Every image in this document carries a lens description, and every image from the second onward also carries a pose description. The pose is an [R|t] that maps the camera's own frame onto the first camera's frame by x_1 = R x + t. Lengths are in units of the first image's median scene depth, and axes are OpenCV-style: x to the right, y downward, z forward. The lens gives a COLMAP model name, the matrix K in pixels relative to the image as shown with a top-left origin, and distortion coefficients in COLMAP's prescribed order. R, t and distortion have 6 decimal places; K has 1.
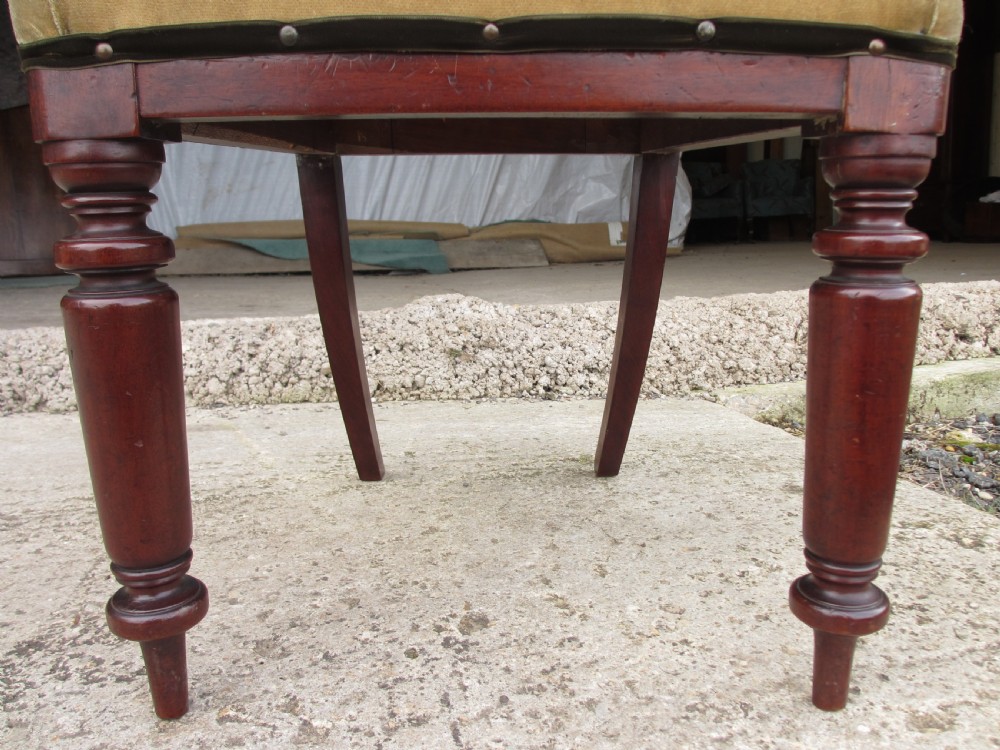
lens RADIAL K [[835.9, 0, 502.7], [0, 835.9, 376.1], [0, 0, 1]] dist [-0.056821, 0.027998]
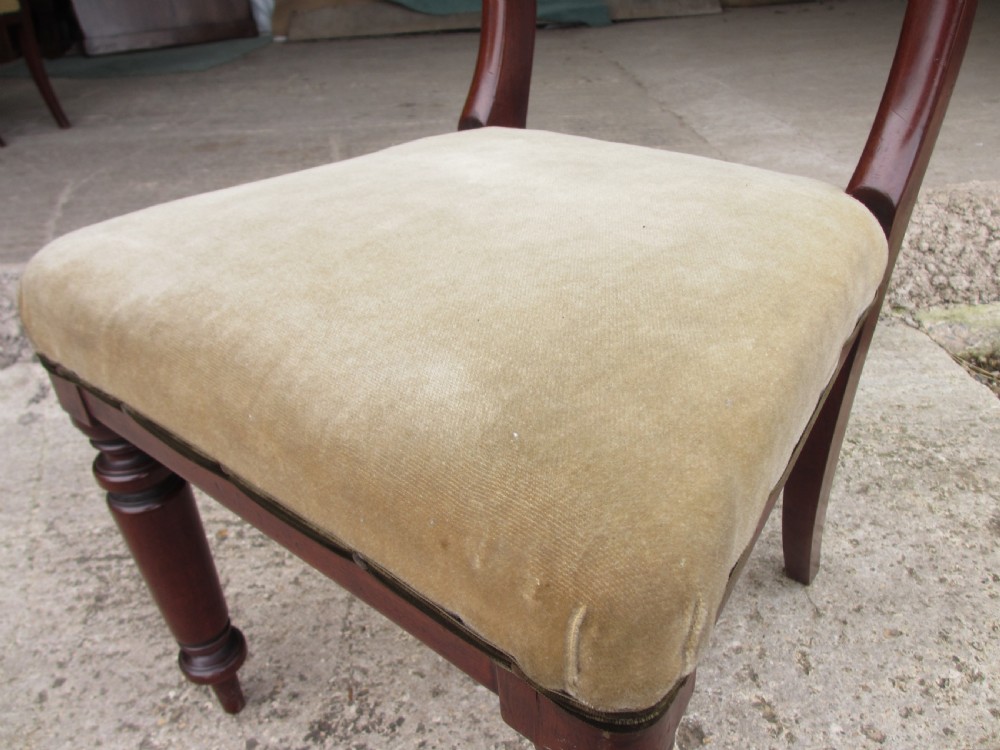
lens RADIAL K [[836.3, 0, 505.8], [0, 836.3, 377.7], [0, 0, 1]] dist [-0.050599, 0.018915]
pose [[0.986038, 0.041107, -0.161369, -0.105425], [0.015650, 0.941887, 0.335564, -0.476105], [0.165786, -0.333404, 0.928093, 0.062055]]
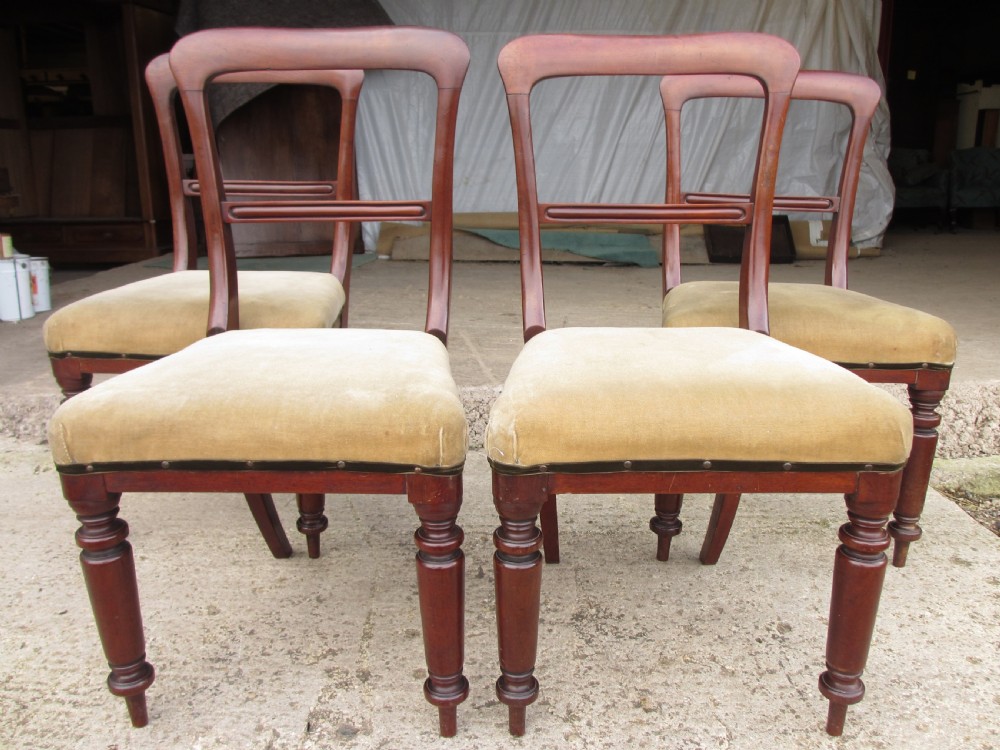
lens RADIAL K [[840.7, 0, 511.6], [0, 840.7, 375.9], [0, 0, 1]] dist [-0.039777, 0.010445]
pose [[0.981114, 0.072556, -0.179304, -0.328923], [-0.059238, 0.995149, 0.078549, -0.399607], [0.184134, -0.066443, 0.980653, -0.998615]]
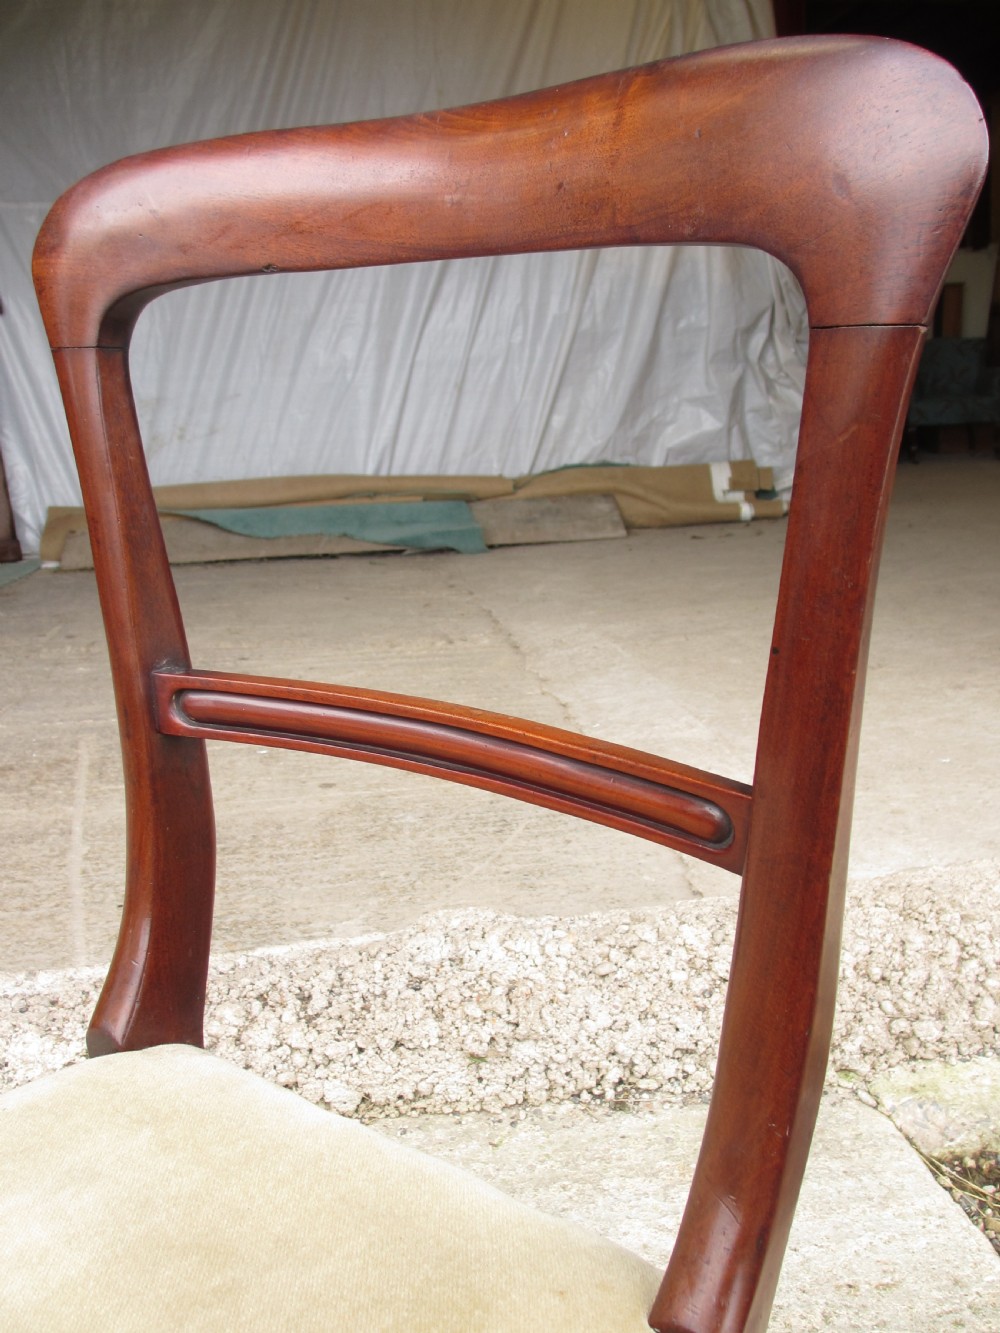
lens RADIAL K [[1110.3, 0, 497.2], [0, 1110.3, 667.9], [0, 0, 1]] dist [-0.053229, 0.010015]
pose [[0.998025, -0.003686, -0.062716, 0.026980], [0.009262, 0.996001, 0.088860, -0.779664], [0.062138, -0.089266, 0.994068, 0.316080]]
